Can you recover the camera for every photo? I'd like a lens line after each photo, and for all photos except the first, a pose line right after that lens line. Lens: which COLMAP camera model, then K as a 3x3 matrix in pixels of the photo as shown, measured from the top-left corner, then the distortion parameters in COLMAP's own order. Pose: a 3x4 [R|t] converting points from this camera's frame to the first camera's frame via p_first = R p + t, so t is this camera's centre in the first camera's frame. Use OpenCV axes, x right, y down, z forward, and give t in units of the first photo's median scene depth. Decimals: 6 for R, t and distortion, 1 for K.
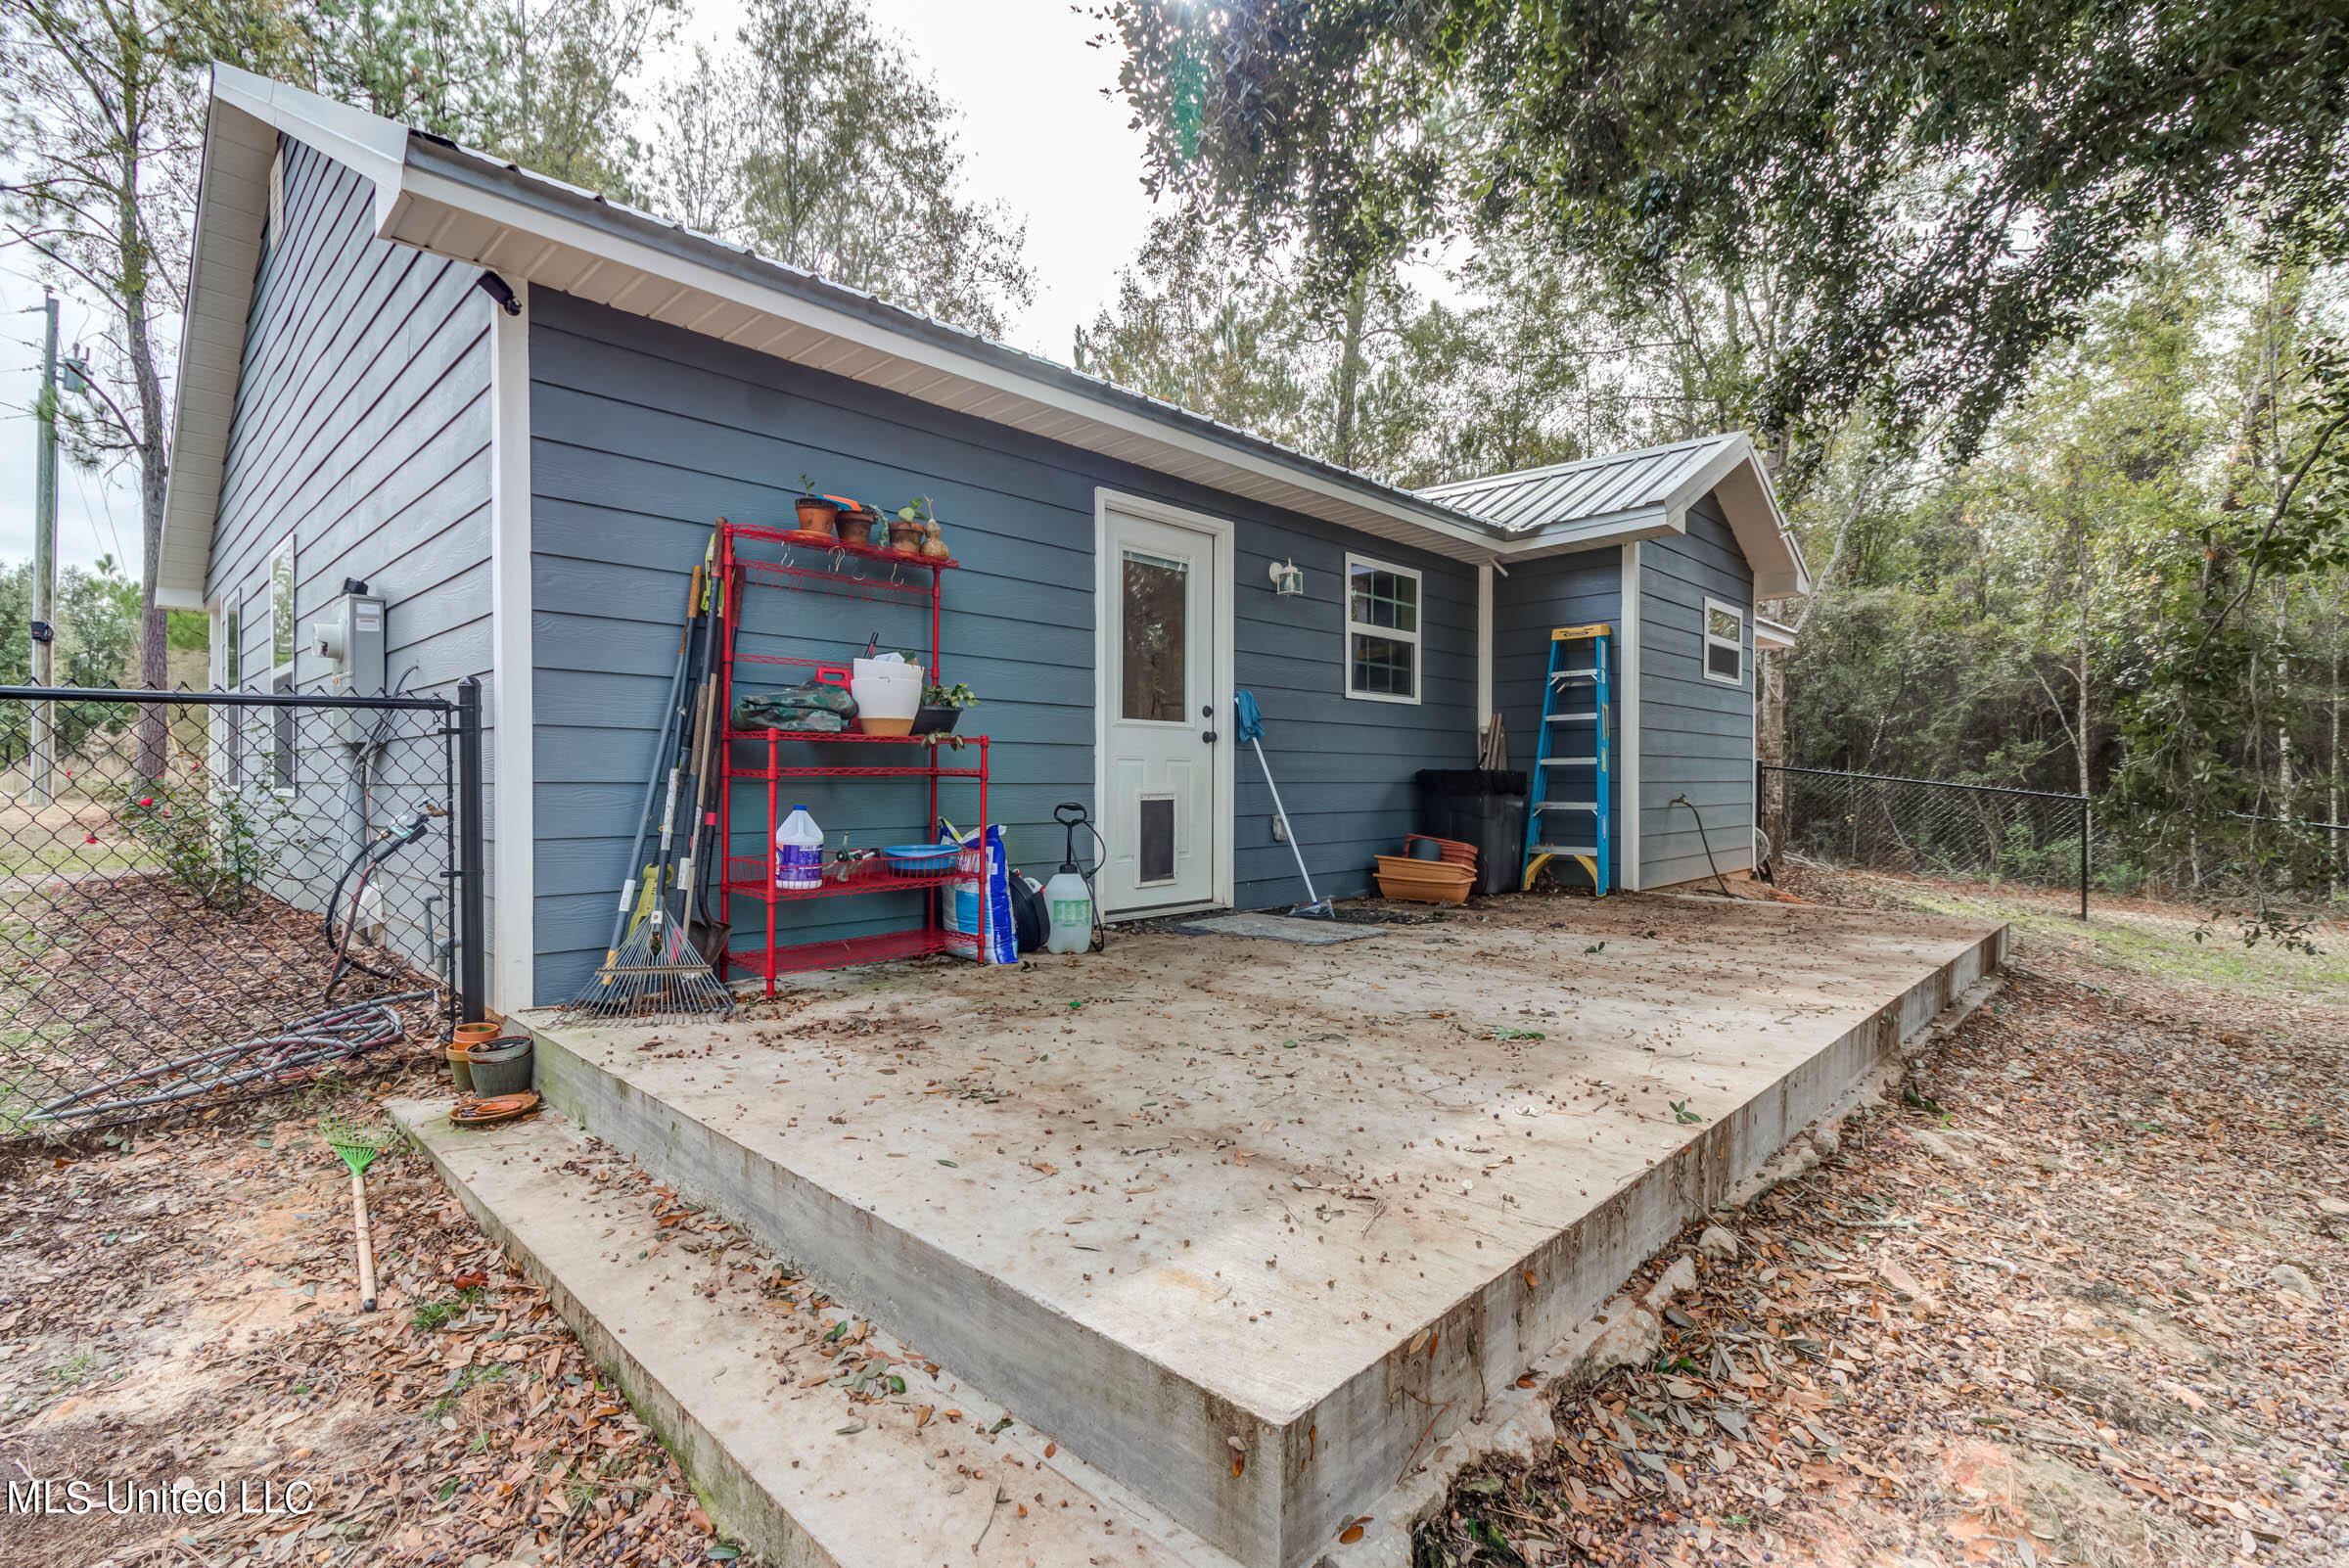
lens RADIAL K [[1075.4, 0, 1175.5], [0, 1075.4, 783.2], [0, 0, 1]] dist [-0.002437, -0.000661]
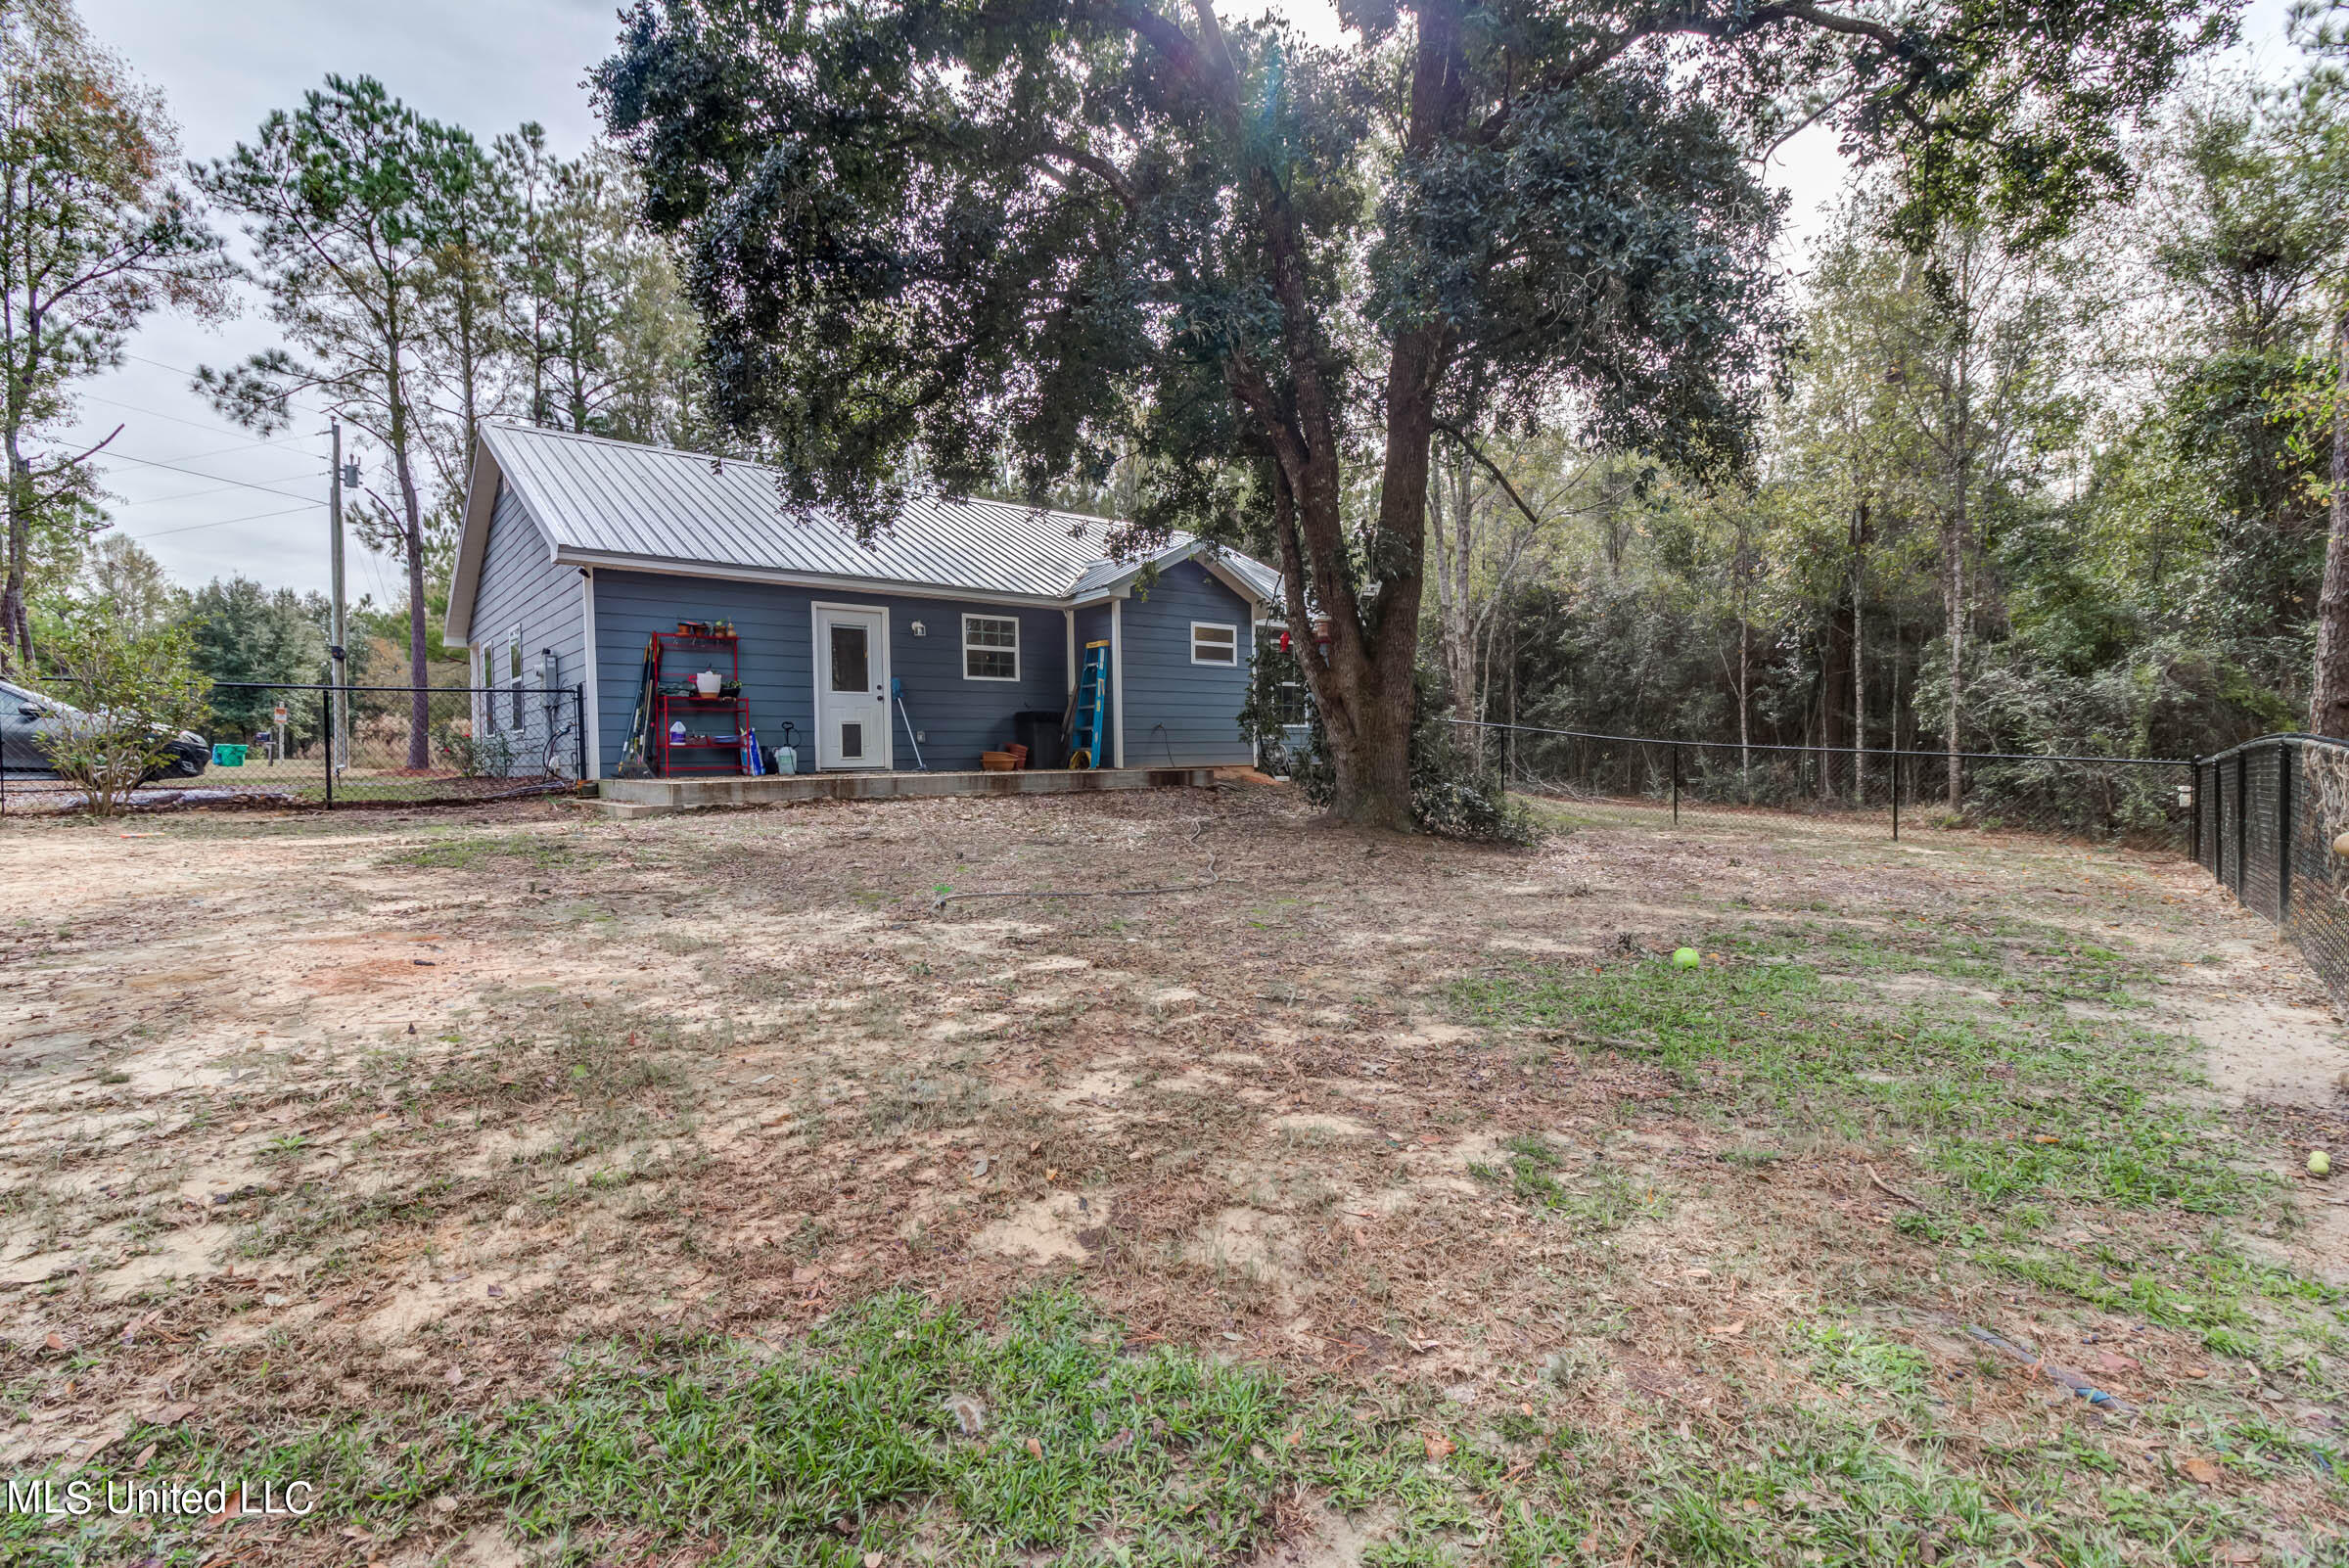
lens RADIAL K [[1075.4, 0, 1174.1], [0, 1075.4, 779.4], [0, 0, 1]] dist [-0.002437, -0.000661]
pose [[0.993817, -0.013705, -0.110177, 0.935543], [0.015673, 0.999732, 0.017019, 0.106029], [0.109914, -0.018641, 0.993766, -1.289850]]
